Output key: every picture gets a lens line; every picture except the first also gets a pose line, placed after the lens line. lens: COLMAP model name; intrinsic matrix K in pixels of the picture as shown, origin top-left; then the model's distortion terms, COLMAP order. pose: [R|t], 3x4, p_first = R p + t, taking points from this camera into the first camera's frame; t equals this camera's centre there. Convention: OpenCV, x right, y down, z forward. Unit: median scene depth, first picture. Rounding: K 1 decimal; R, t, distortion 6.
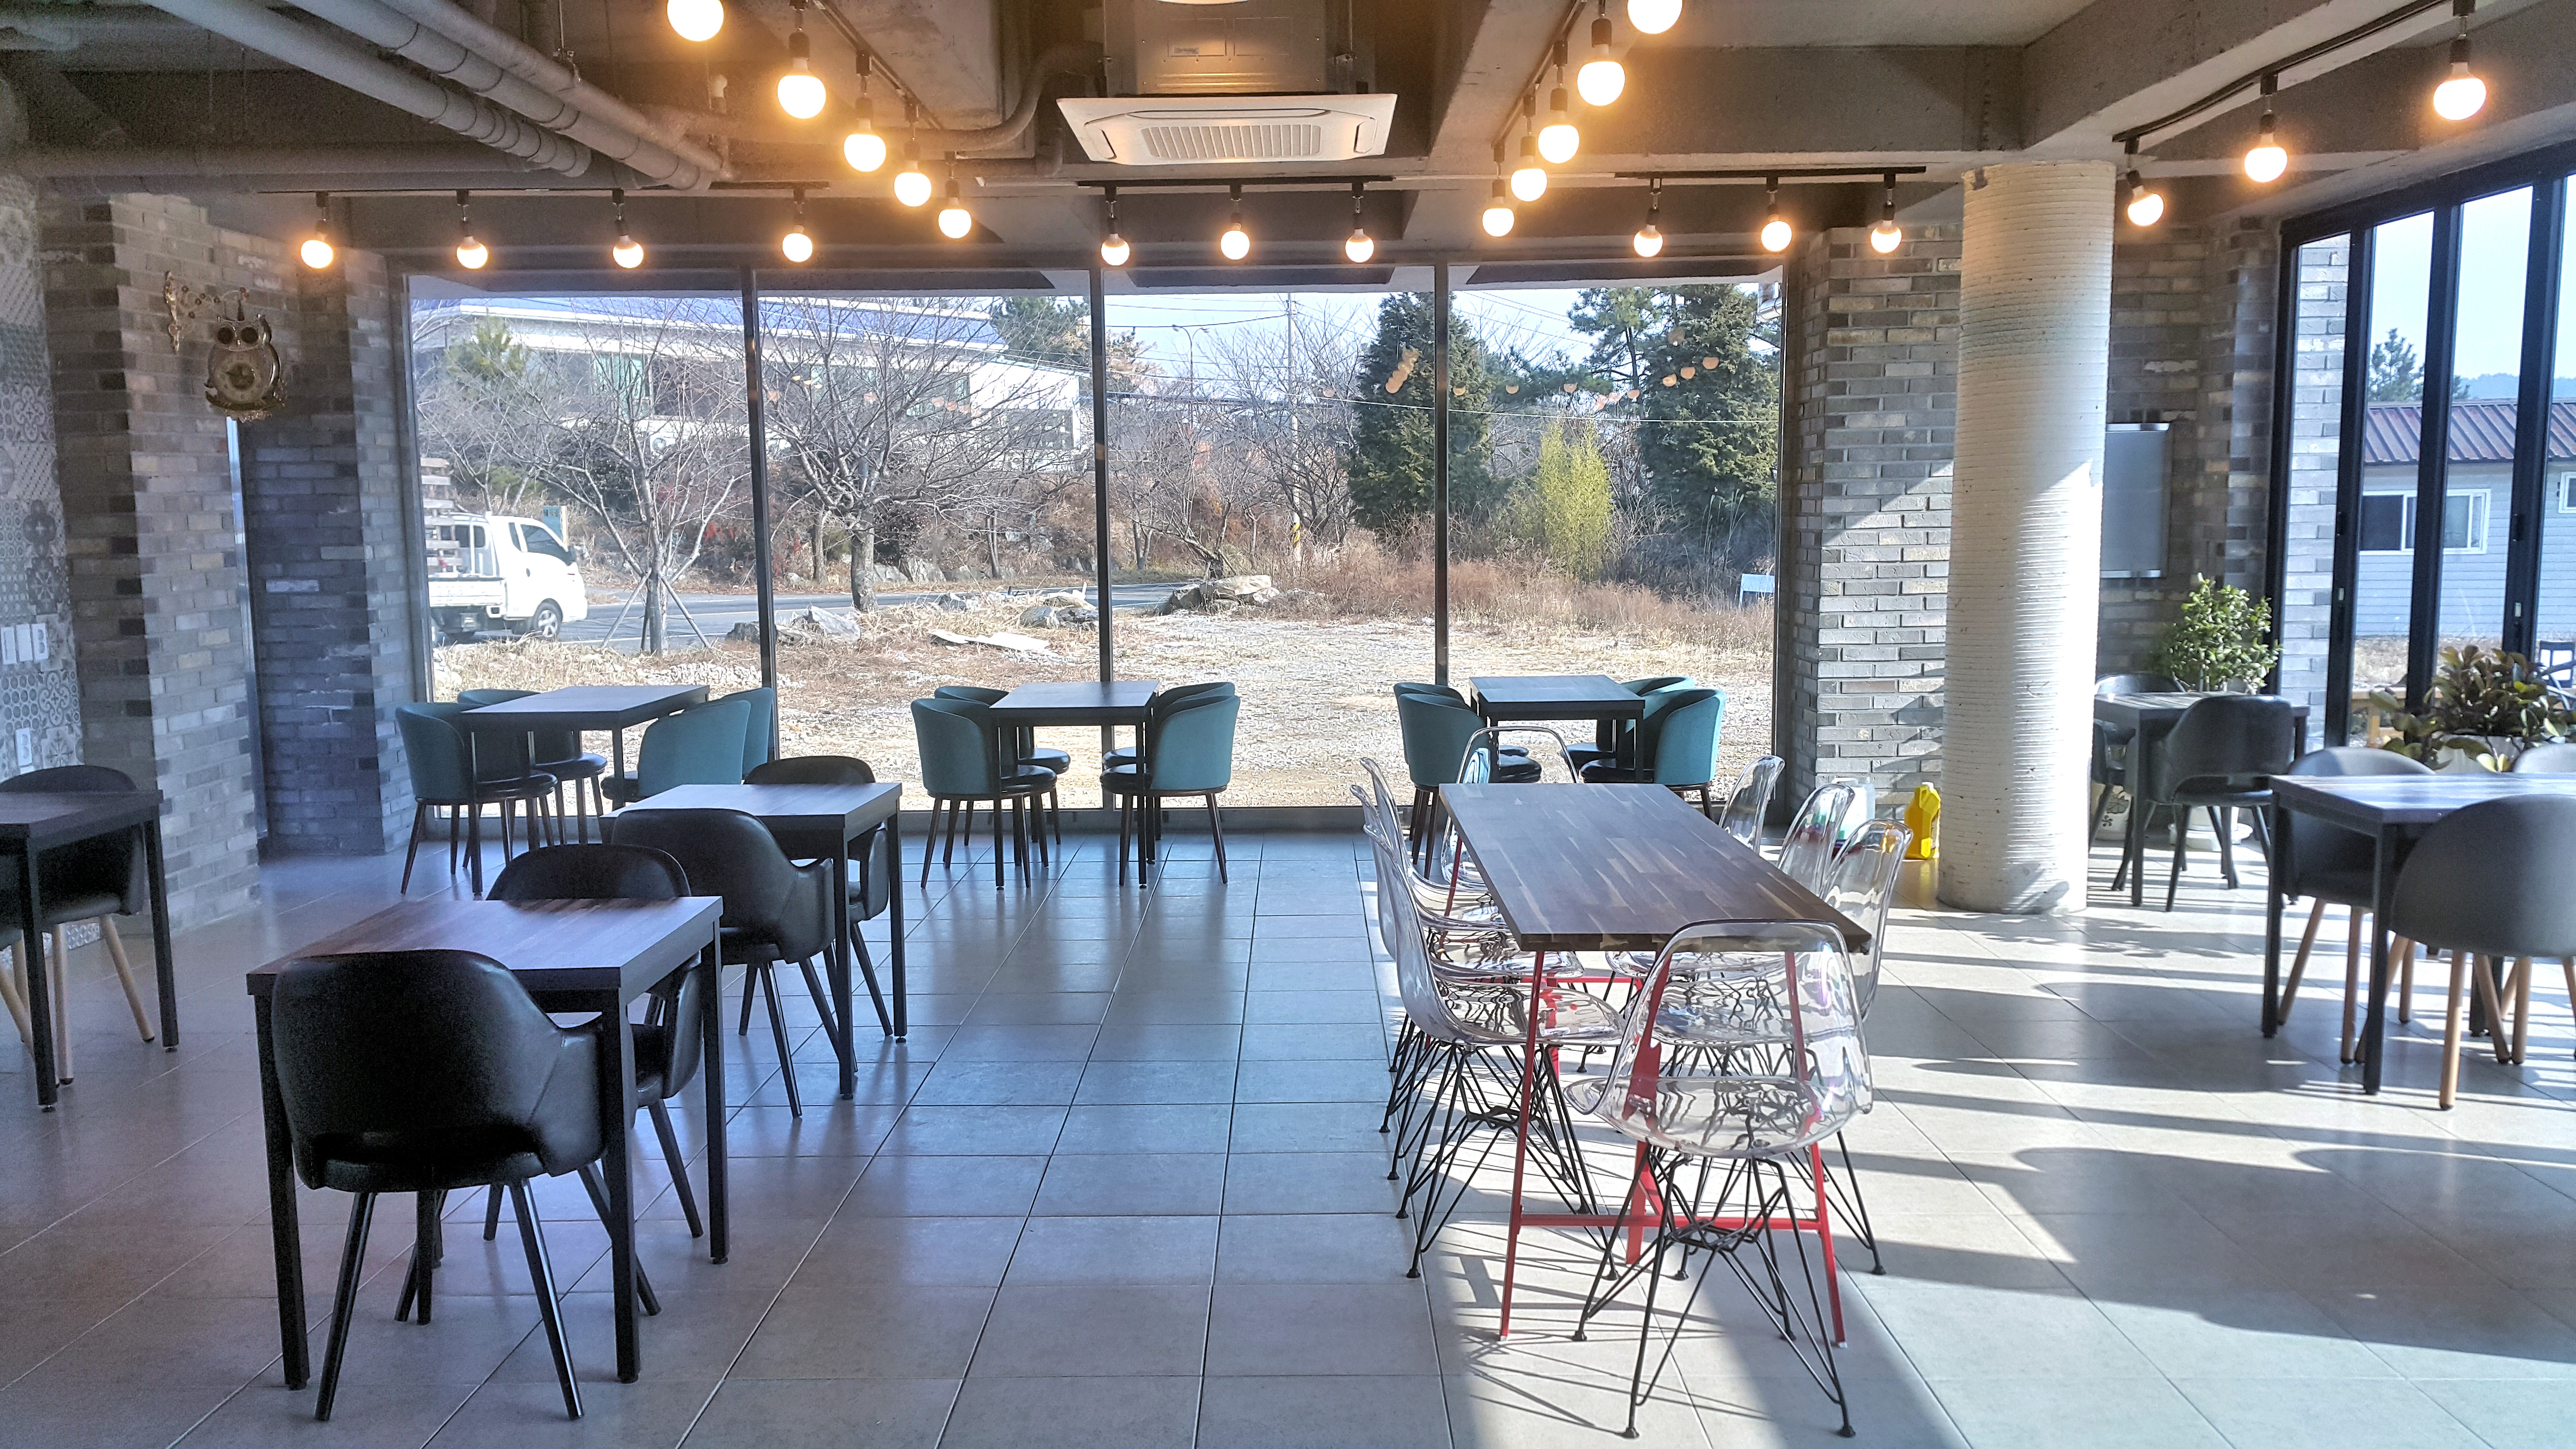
lens RADIAL K [[2068.1, 0, 1283.9], [0, 2068.1, 746.1], [0, 0, 1]] dist [0.156510, -0.204846]
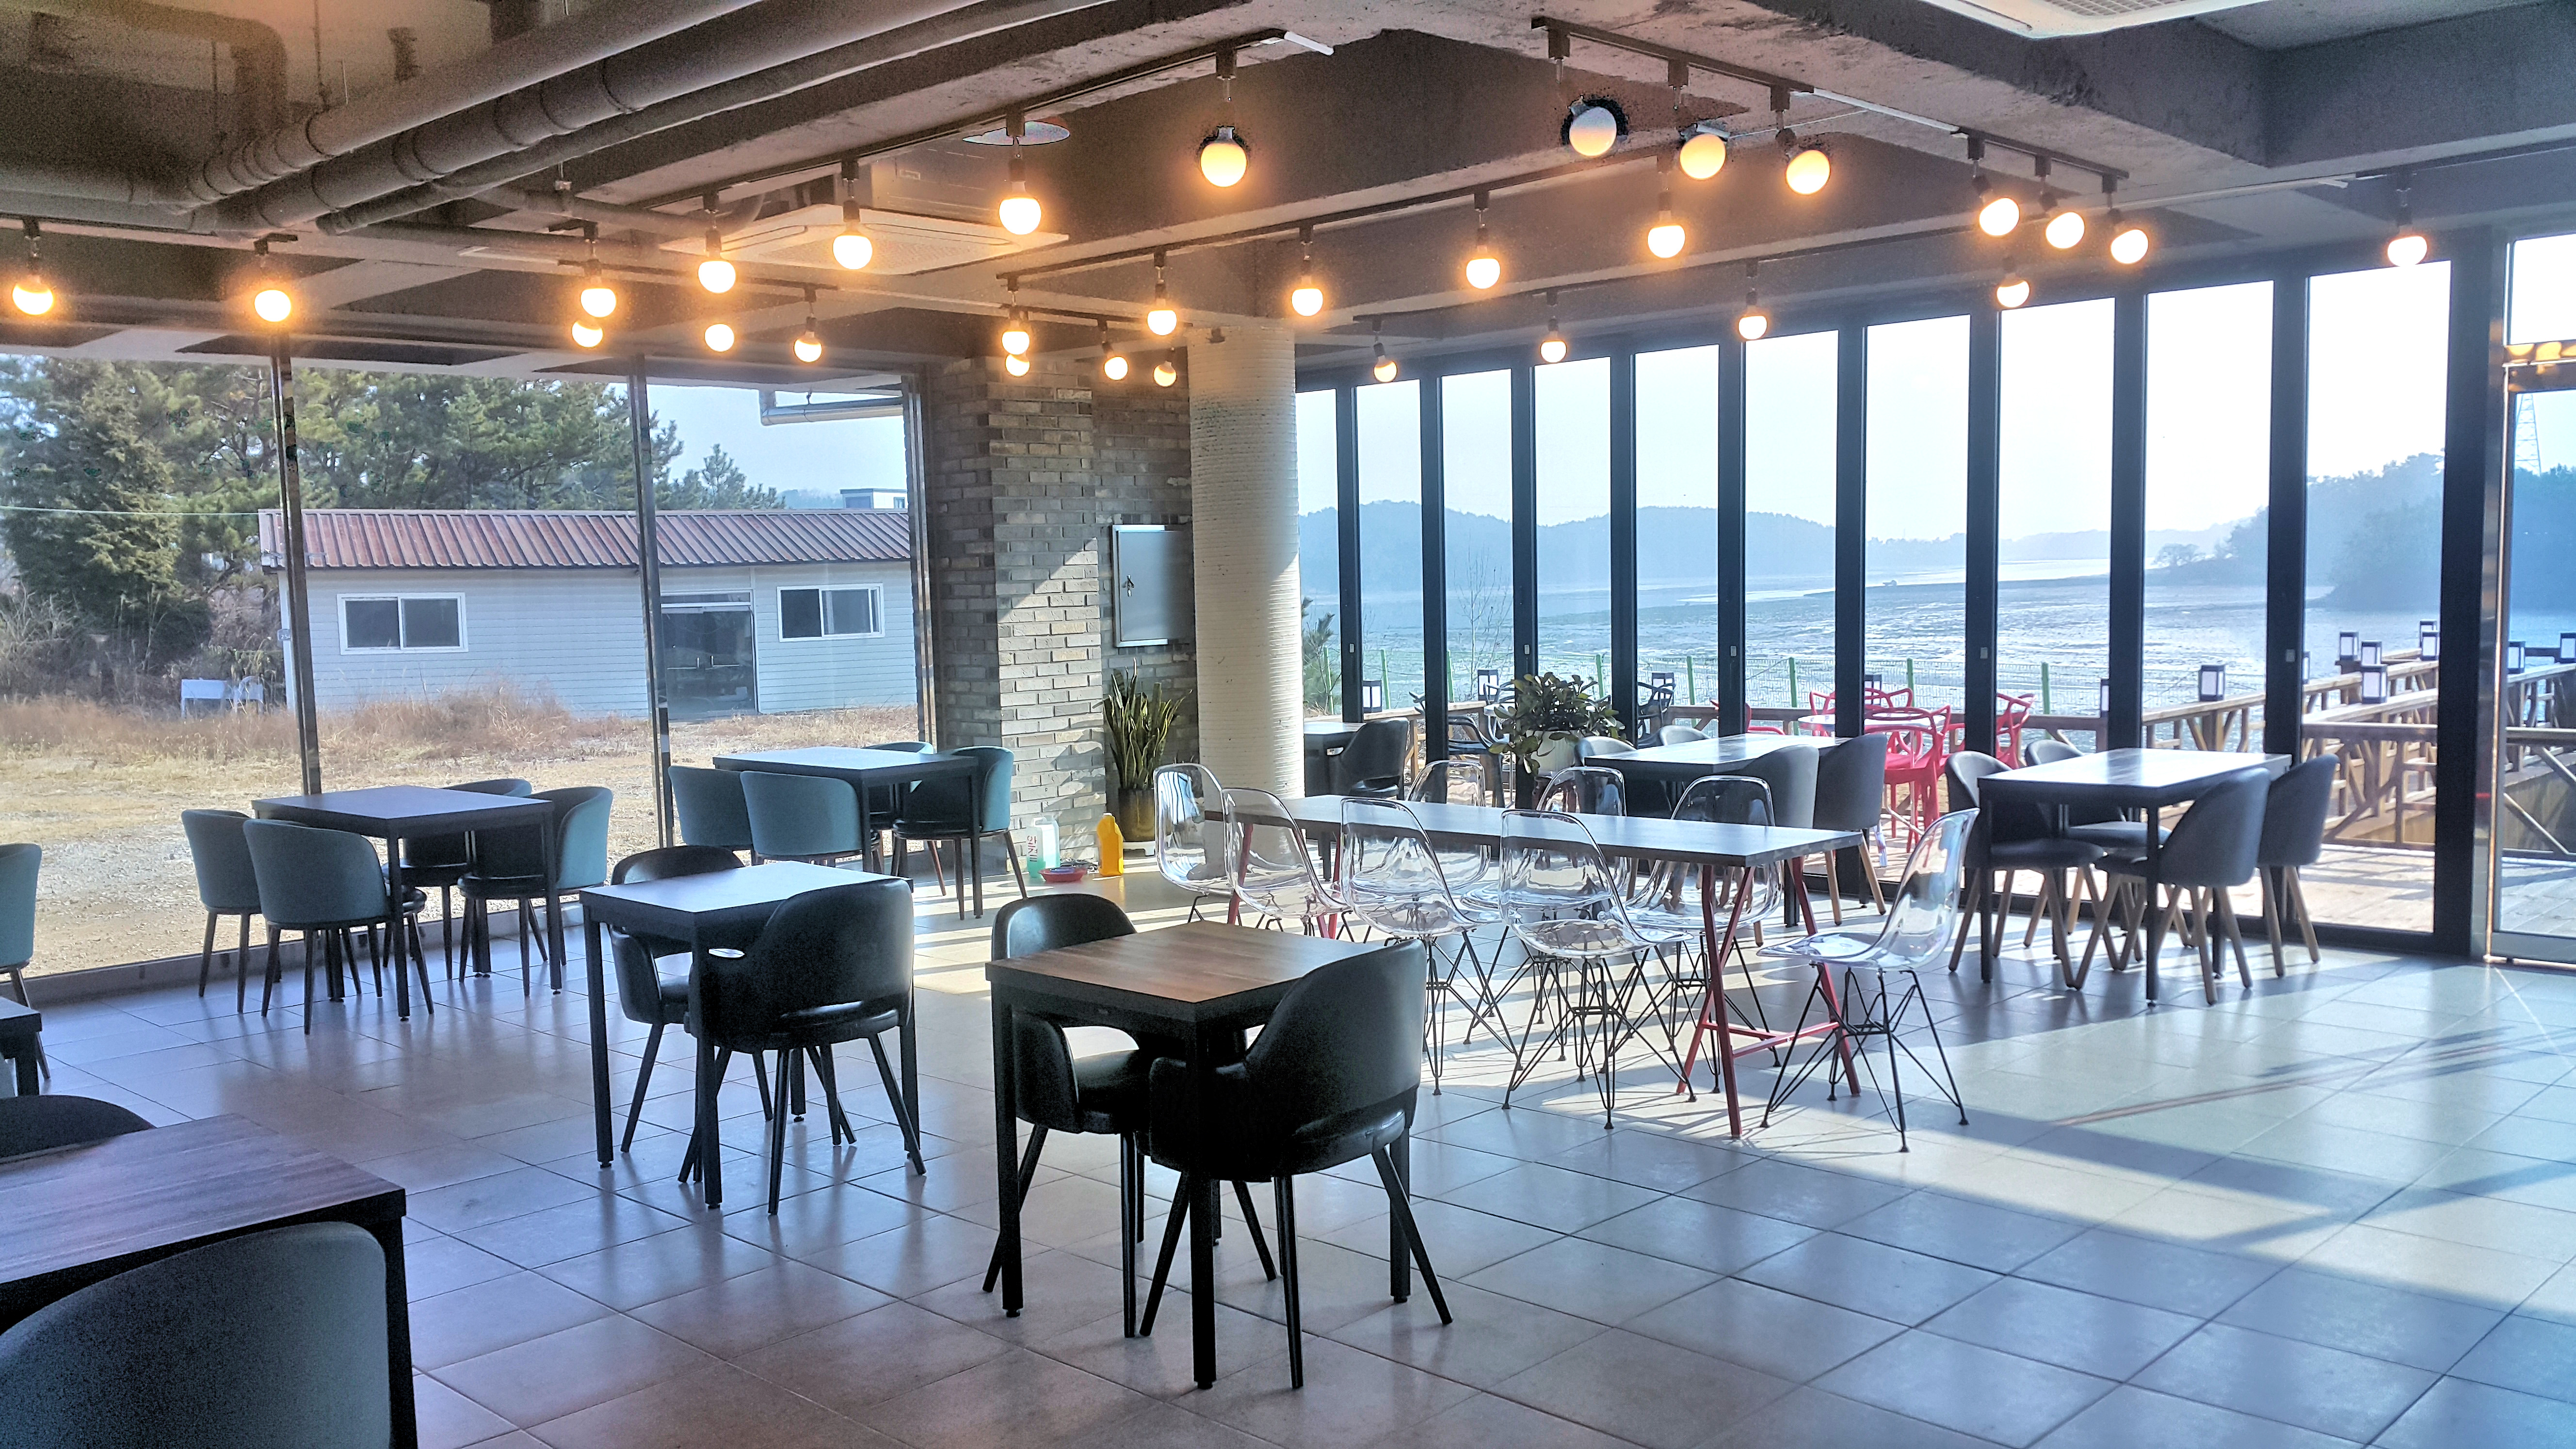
lens RADIAL K [[2068.1, 0, 1283.9], [0, 2068.1, 746.1], [0, 0, 1]] dist [0.156510, -0.204846]
pose [[0.695154, -0.072364, 0.715209, -0.475914], [0.105892, 0.994375, -0.002312, -0.007606], [-0.711019, 0.077342, 0.698907, 0.077029]]
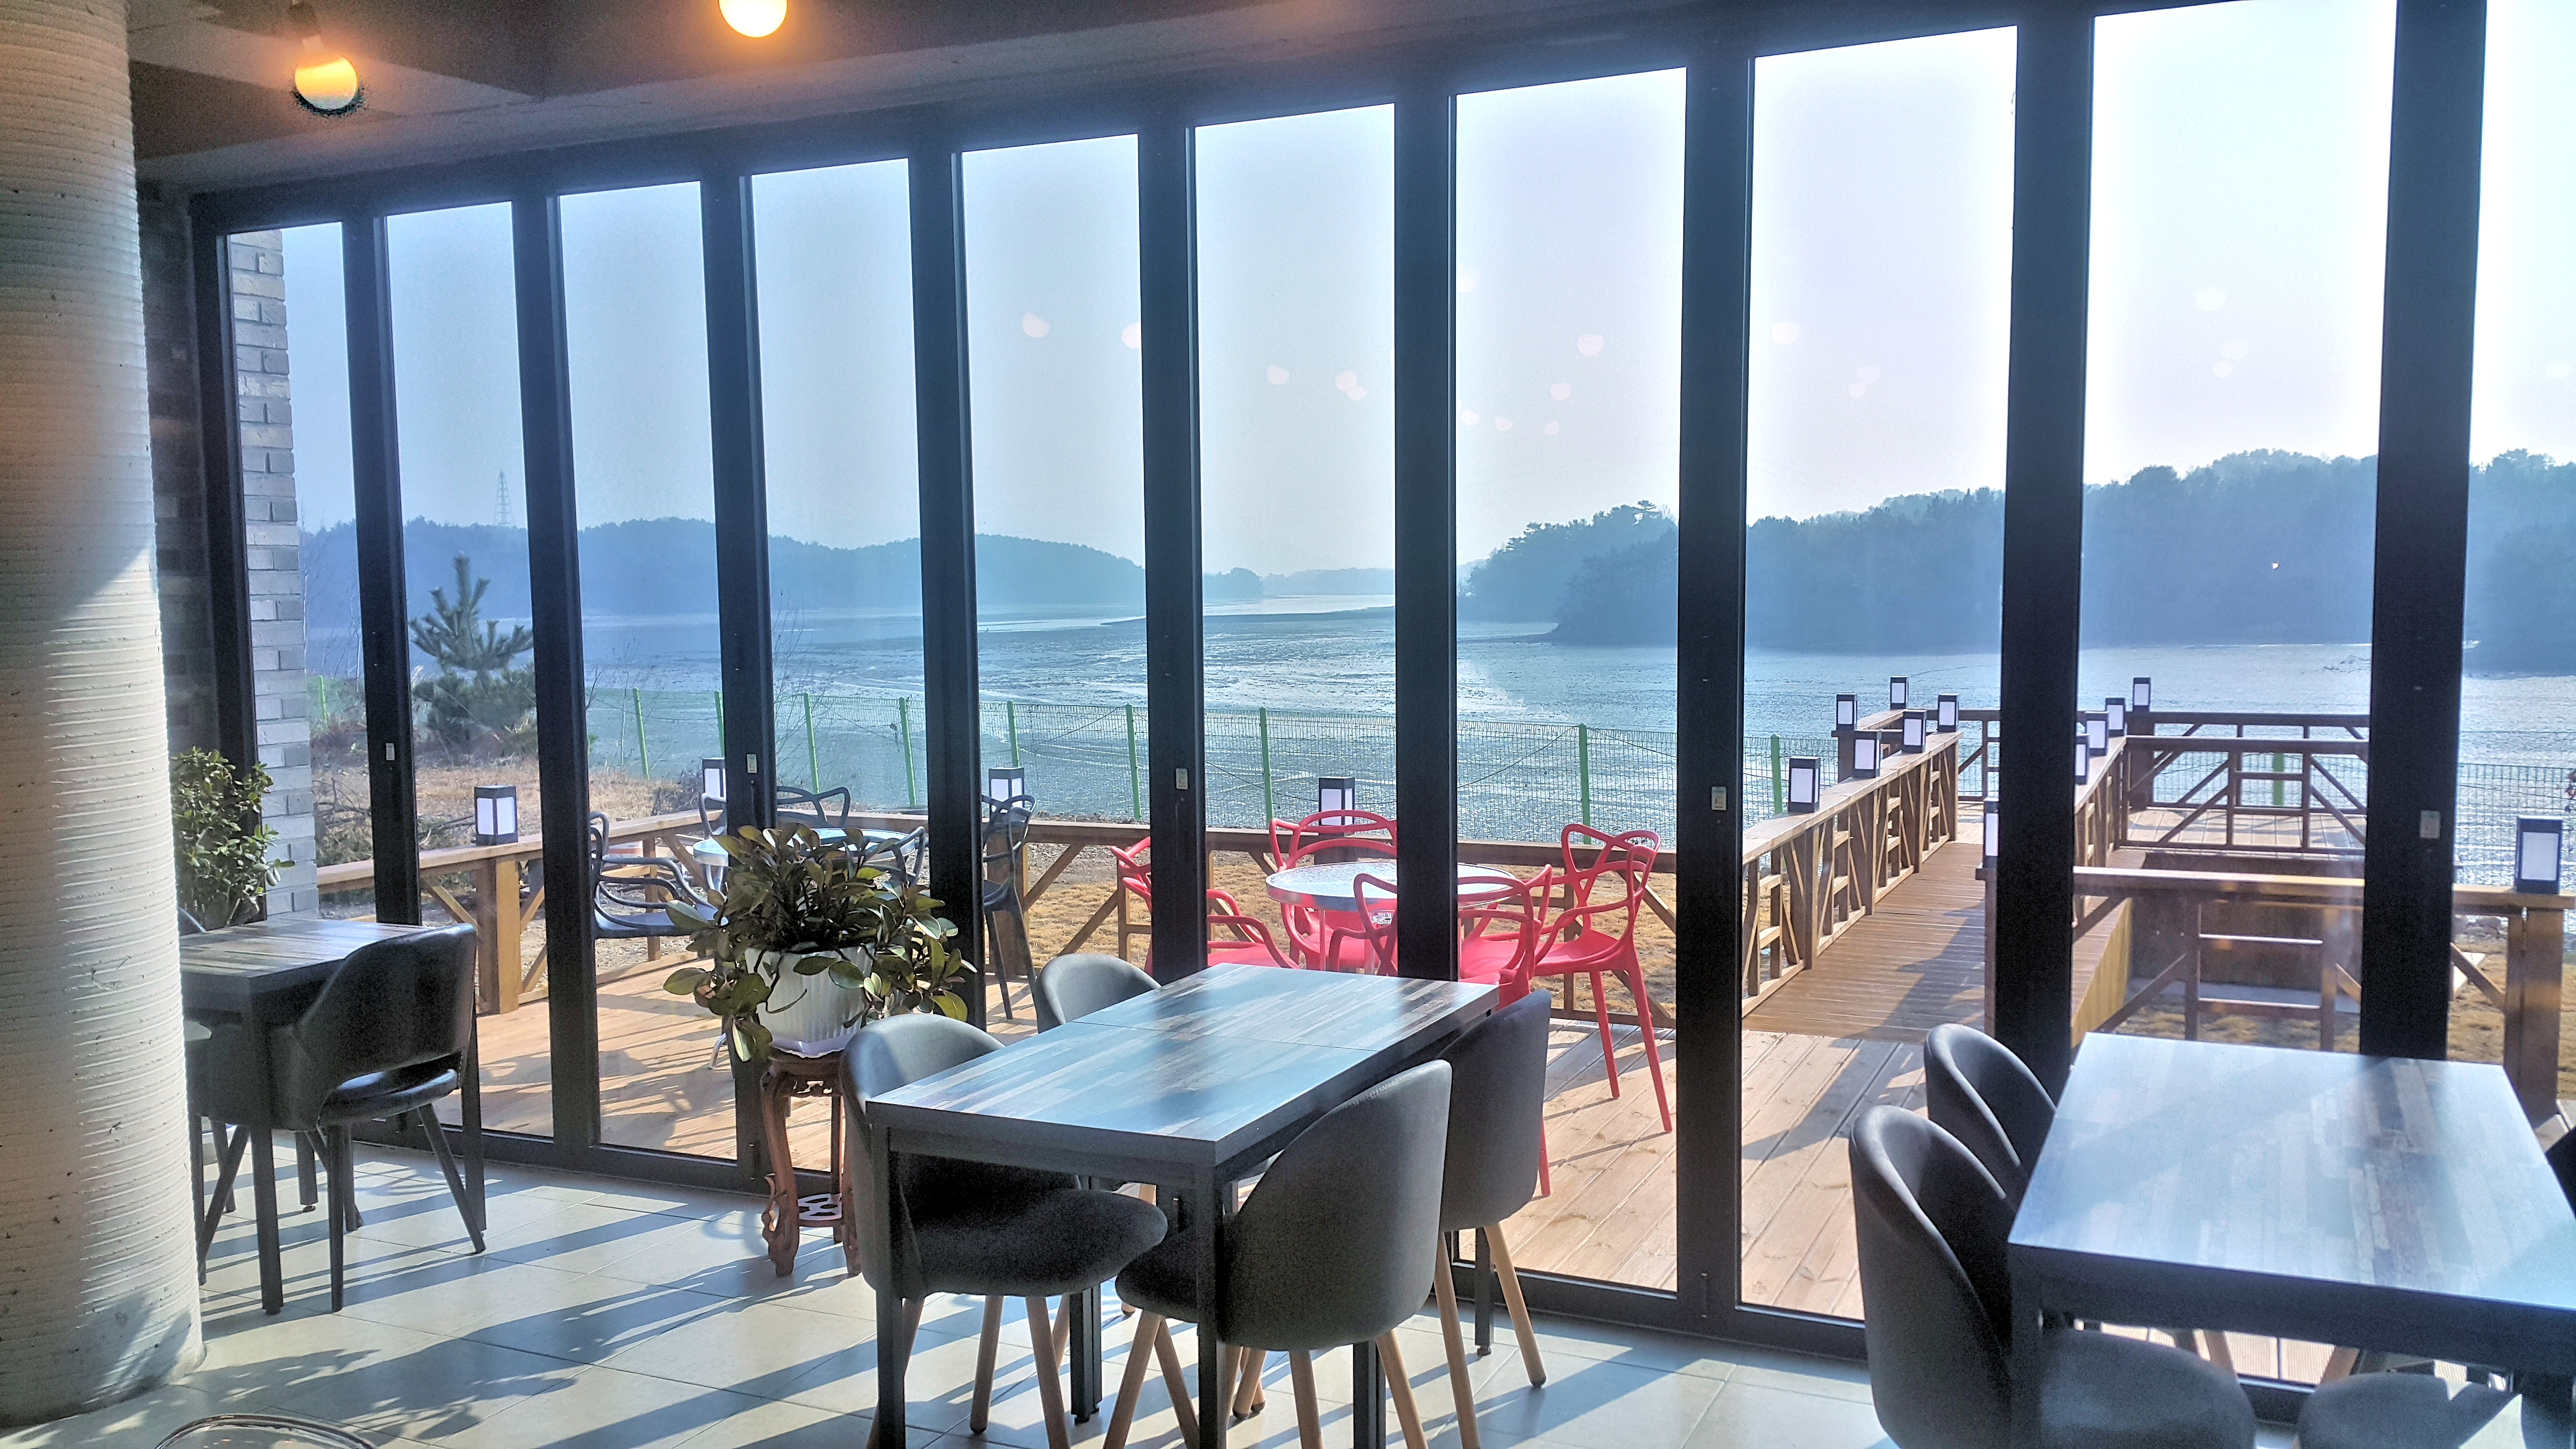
lens RADIAL K [[2068.1, 0, 1283.9], [0, 2068.1, 746.1], [0, 0, 1]] dist [0.156510, -0.204846]
pose [[0.423166, -0.069852, 0.903356, 0.004134], [0.116520, 0.992940, 0.022197, -0.050453], [-0.898529, 0.095866, 0.428317, 0.415664]]
